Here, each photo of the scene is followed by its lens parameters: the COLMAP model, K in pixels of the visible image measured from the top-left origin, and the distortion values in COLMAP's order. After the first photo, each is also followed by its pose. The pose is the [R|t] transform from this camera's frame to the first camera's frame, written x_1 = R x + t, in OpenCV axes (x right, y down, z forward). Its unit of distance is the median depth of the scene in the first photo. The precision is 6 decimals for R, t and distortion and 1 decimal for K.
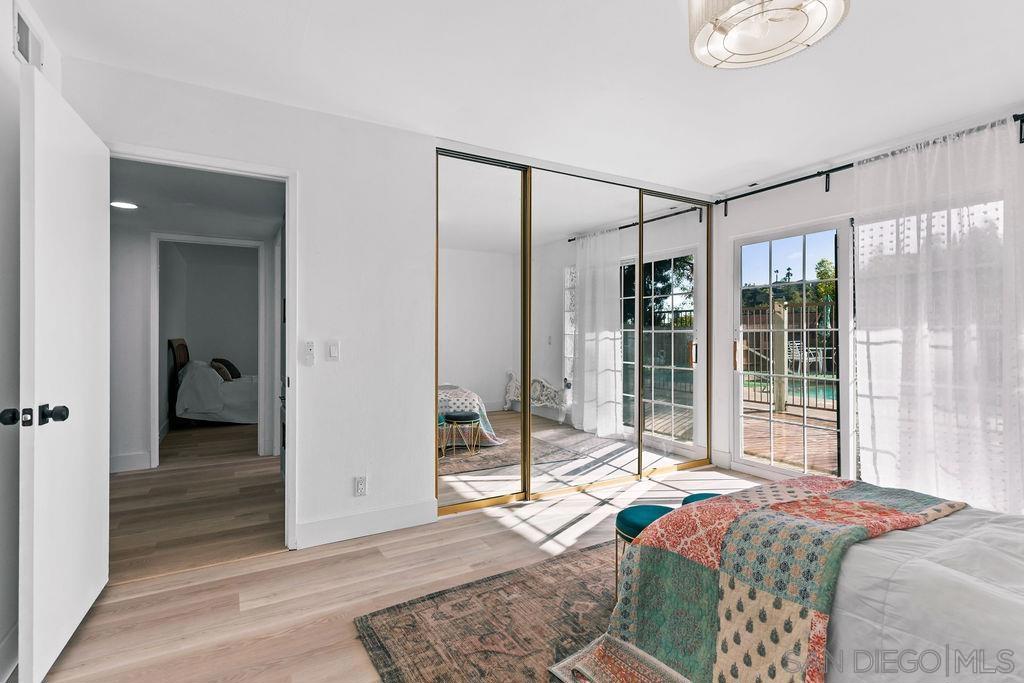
lens RADIAL K [[469.9, 0, 512.8], [0, 469.9, 337.5], [0, 0, 1]] dist [0.001696, 0.000619]
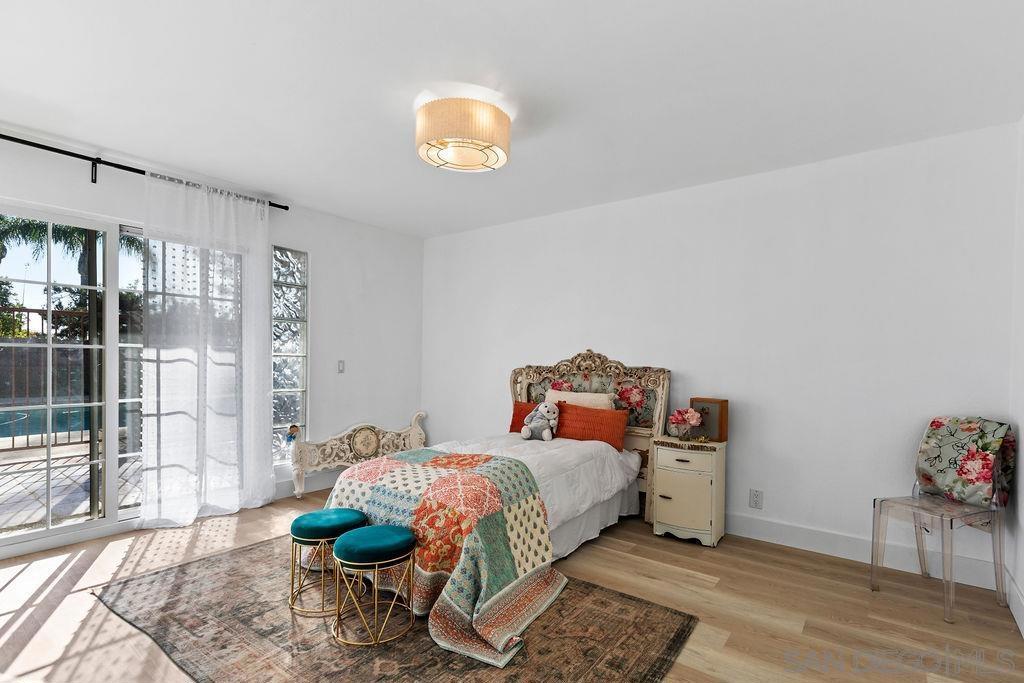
lens RADIAL K [[469.9, 0, 529.6], [0, 469.9, 358.7], [0, 0, 1]] dist [0.001696, 0.000619]
pose [[-0.367425, -0.008130, 0.930018, -0.445389], [-0.012690, 0.999913, 0.003727, -0.006873], [-0.929967, -0.010433, -0.367496, 0.626673]]
